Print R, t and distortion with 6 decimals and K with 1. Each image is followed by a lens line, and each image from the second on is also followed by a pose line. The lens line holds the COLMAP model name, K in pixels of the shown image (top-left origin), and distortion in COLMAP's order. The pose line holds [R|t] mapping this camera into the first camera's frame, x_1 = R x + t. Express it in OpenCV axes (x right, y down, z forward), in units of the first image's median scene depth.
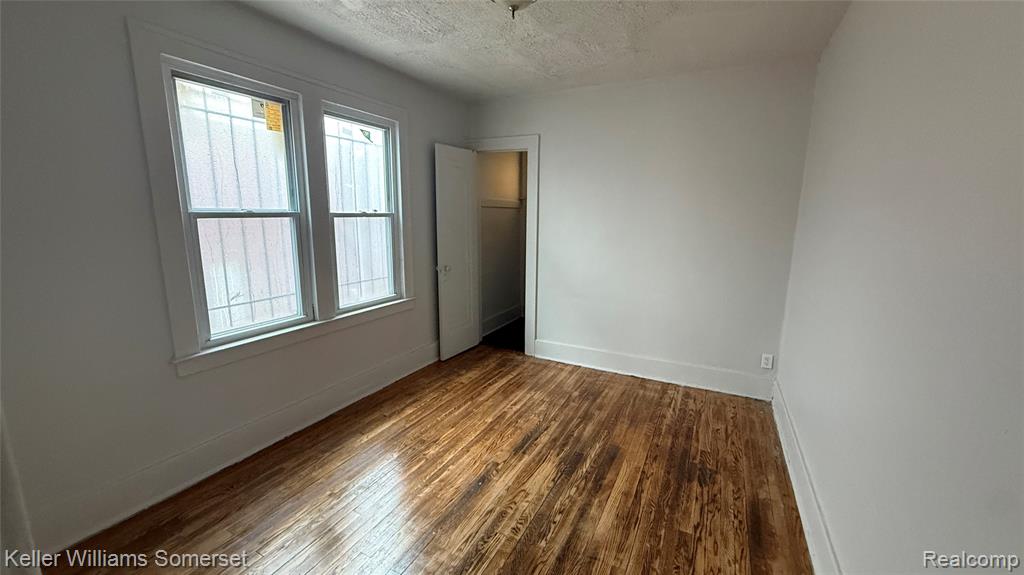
lens RADIAL K [[410.3, 0, 512.1], [0, 410.3, 277.6], [0, 0, 1]] dist [-0.001770, 0.000357]
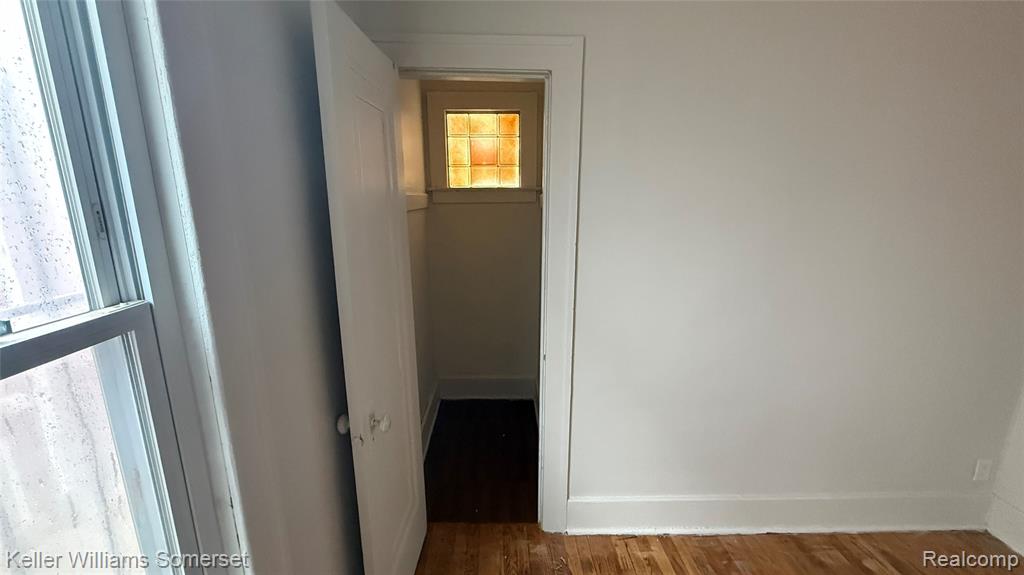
lens RADIAL K [[410.3, 0, 514.8], [0, 410.3, 284.7], [0, 0, 1]] dist [-0.001770, 0.000357]
pose [[0.875577, -0.107939, 0.470865, -0.203129], [0.080577, 0.993695, 0.077956, -0.143895], [-0.476311, -0.030316, 0.878754, 0.666928]]
